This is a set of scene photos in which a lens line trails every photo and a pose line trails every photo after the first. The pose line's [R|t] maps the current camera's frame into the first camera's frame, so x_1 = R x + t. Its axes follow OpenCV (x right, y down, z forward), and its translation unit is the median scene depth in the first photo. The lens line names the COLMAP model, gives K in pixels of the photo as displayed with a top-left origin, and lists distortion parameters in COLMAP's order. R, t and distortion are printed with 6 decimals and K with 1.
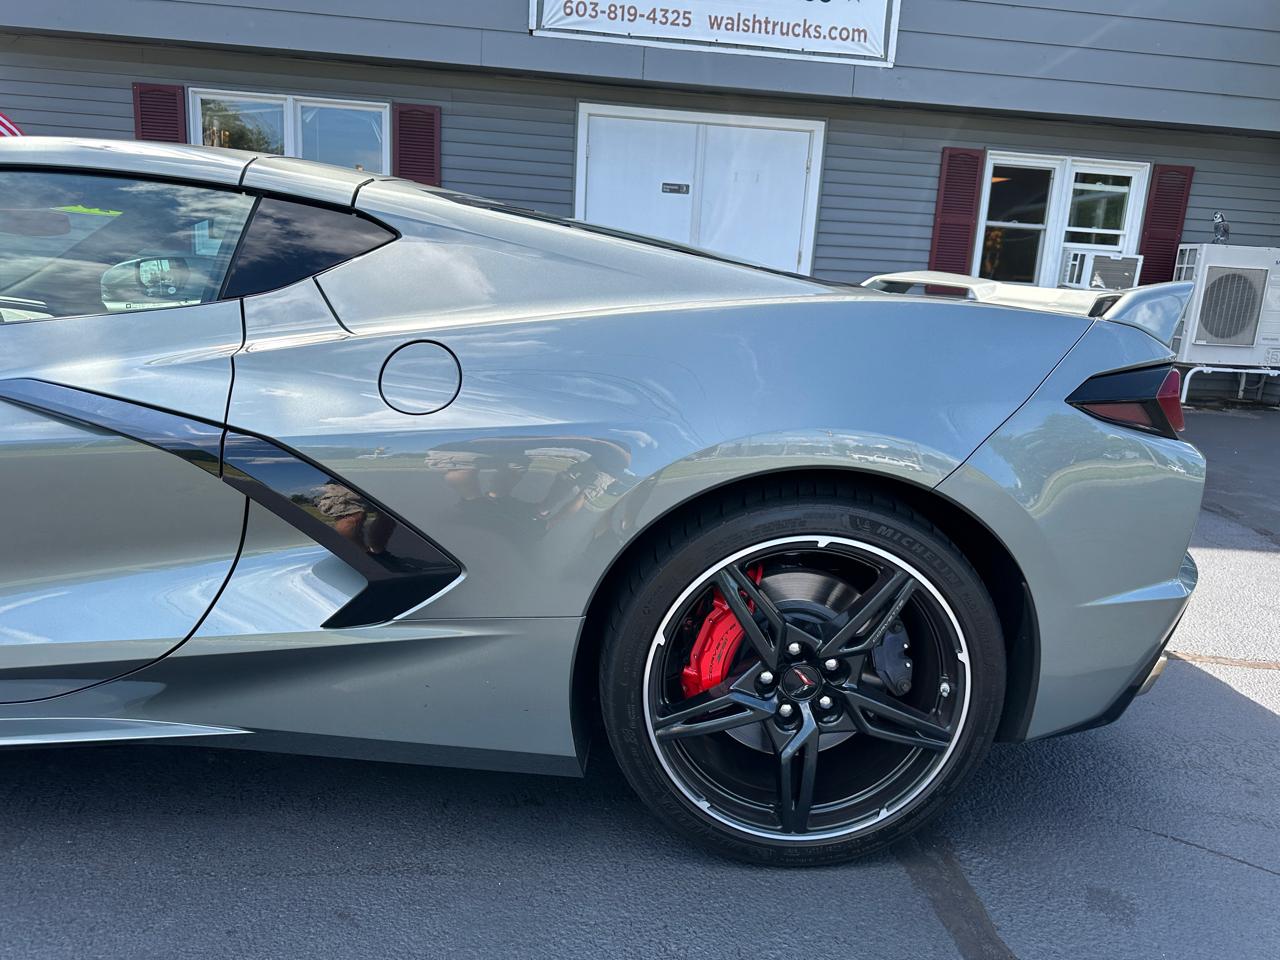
lens RADIAL K [[903.2, 0, 640.0], [0, 903.2, 480.0], [0, 0, 1]] dist [0.003844, -0.015436]
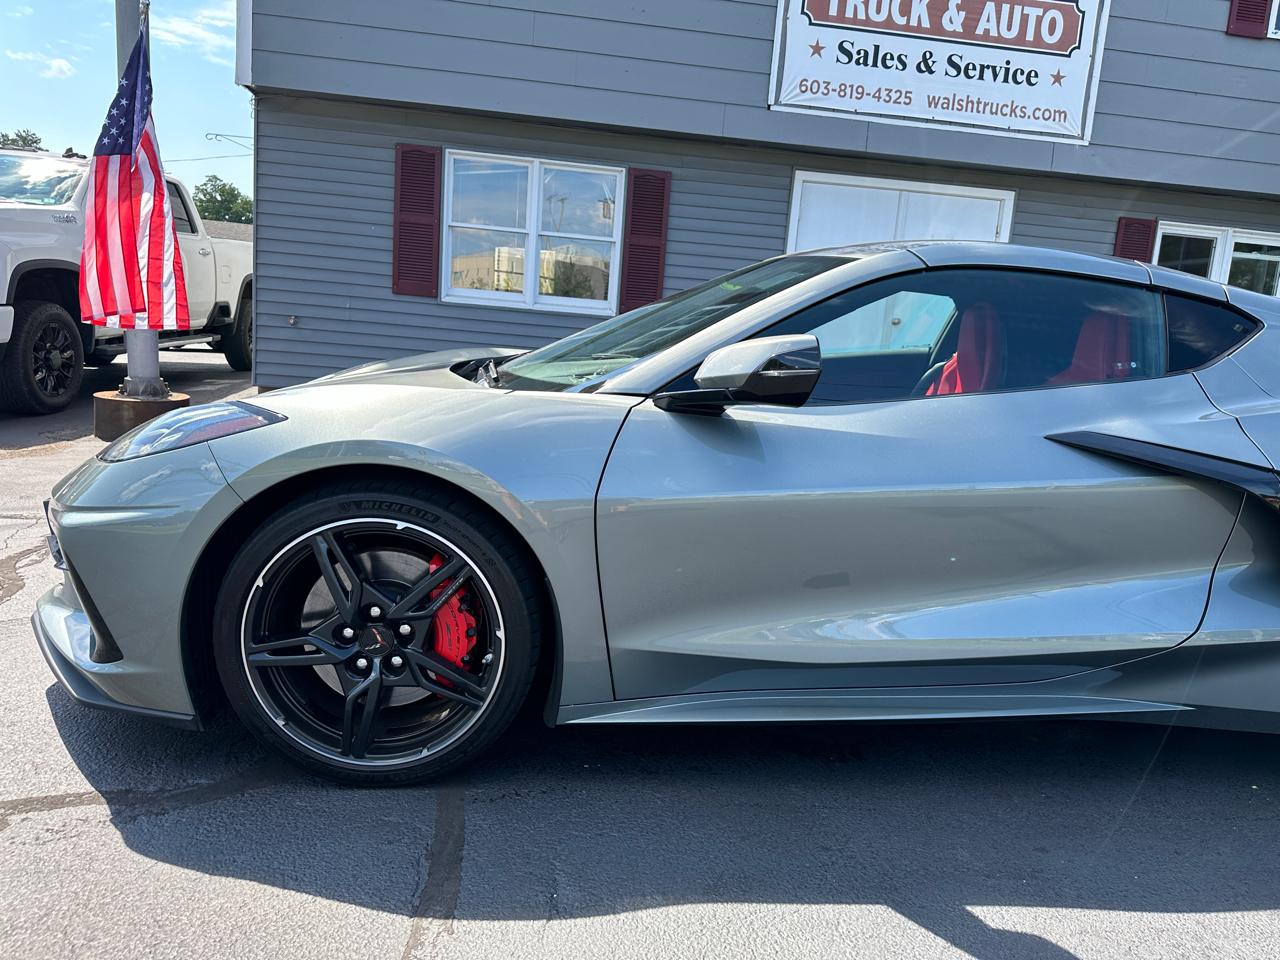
lens RADIAL K [[903.2, 0, 640.0], [0, 903.2, 480.0], [0, 0, 1]] dist [0.003844, -0.015436]
pose [[0.999734, 0.016853, 0.015763, -0.281466], [-0.016115, 0.998820, -0.045808, 0.006196], [-0.016517, 0.045542, 0.998826, -0.064708]]
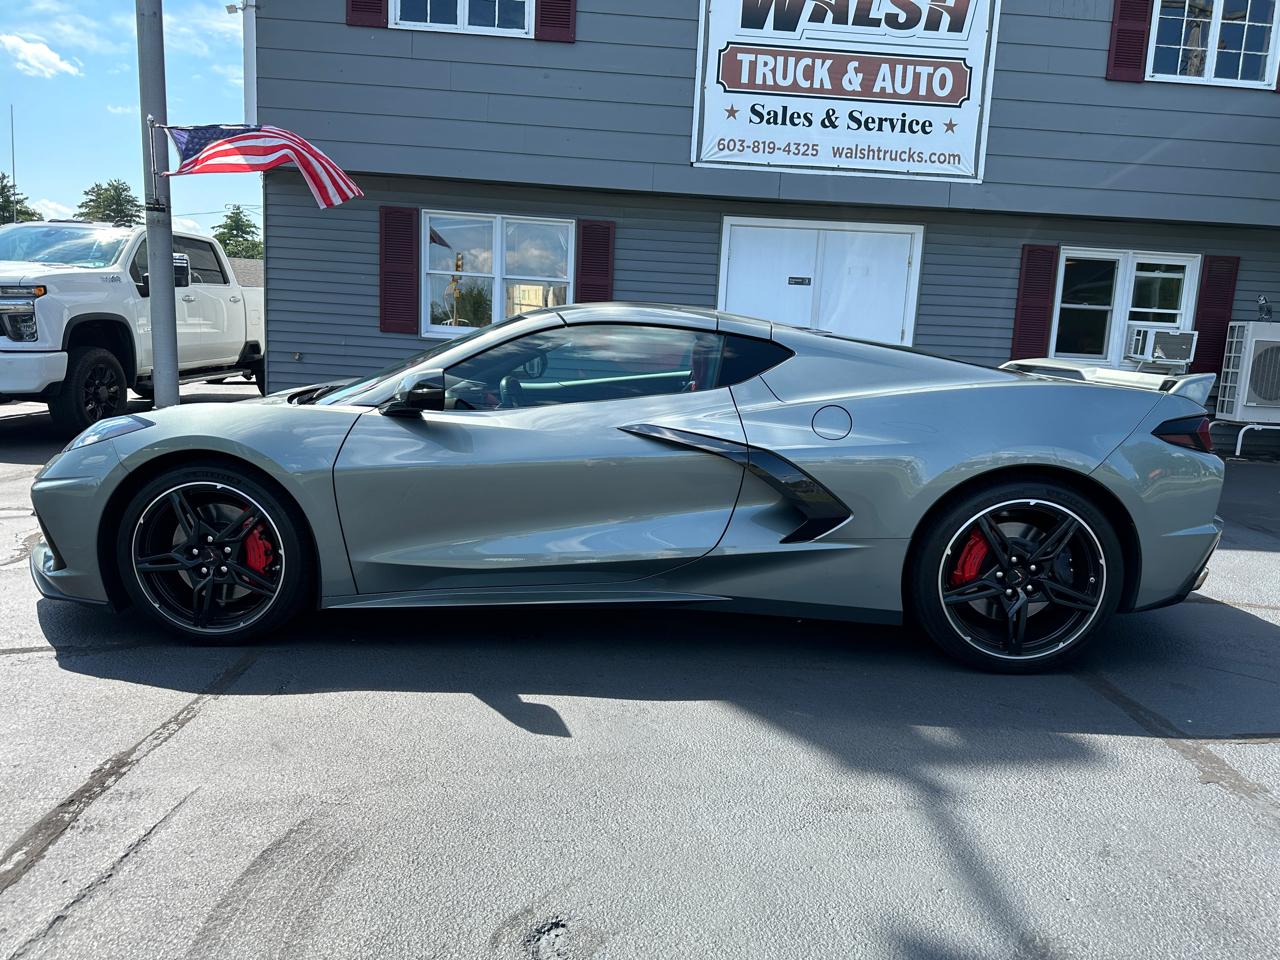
lens RADIAL K [[896.2, 0, 640.0], [0, 896.2, 480.0], [0, 0, 1]] dist [0.023779, -0.042593]
pose [[0.998383, 0.001549, -0.056820, -0.119039], [-0.005445, 0.997638, -0.068473, 0.033961], [0.056579, 0.068672, 0.996034, -0.226946]]
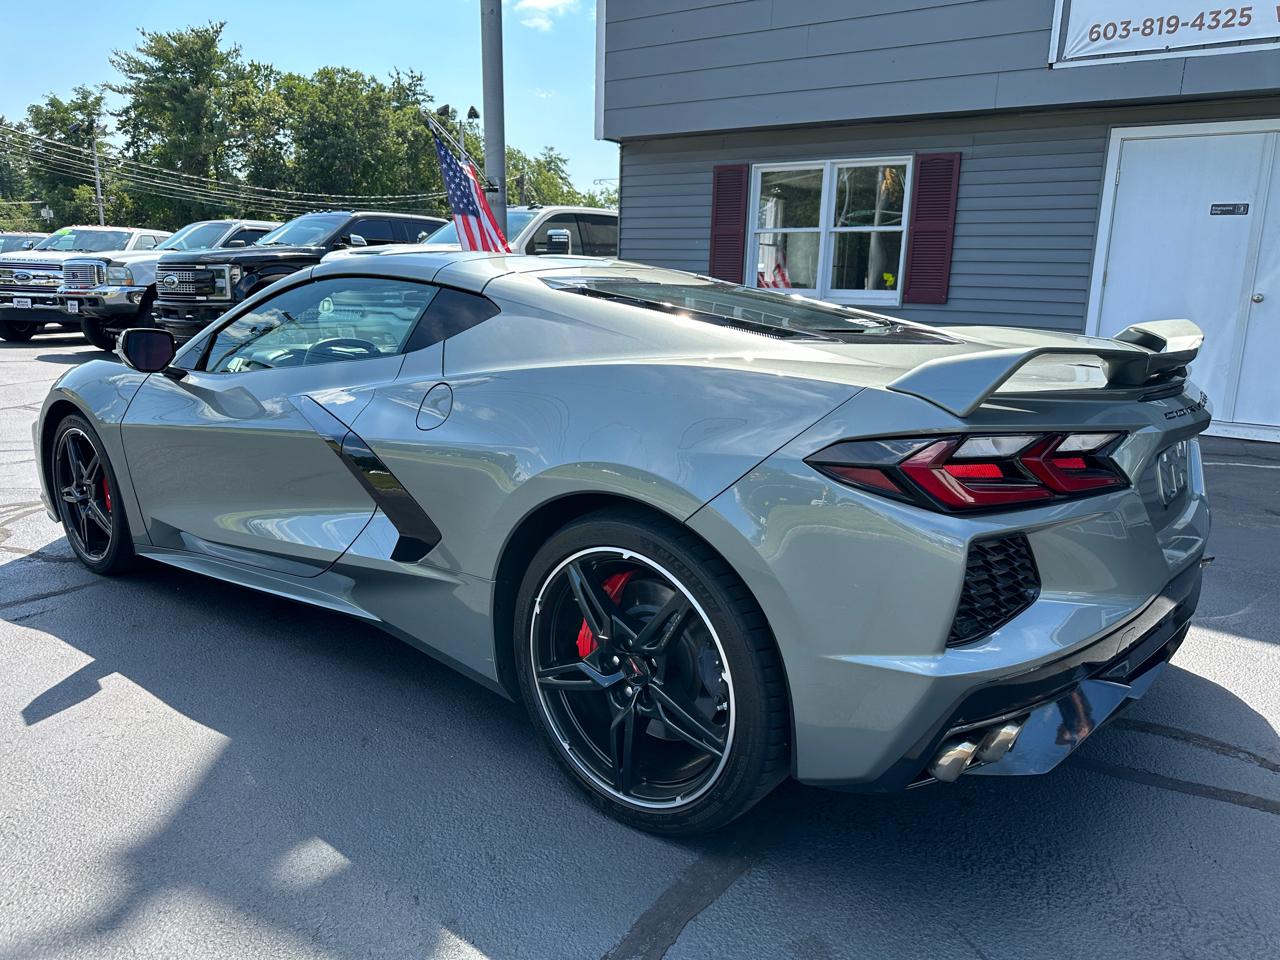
lens RADIAL K [[903.2, 0, 640.0], [0, 903.2, 480.0], [0, 0, 1]] dist [0.003844, -0.015436]
pose [[0.757617, 0.103159, -0.644496, 0.211538], [-0.126108, 0.991961, 0.010533, -0.010247], [0.640401, 0.073296, 0.764535, 0.011288]]
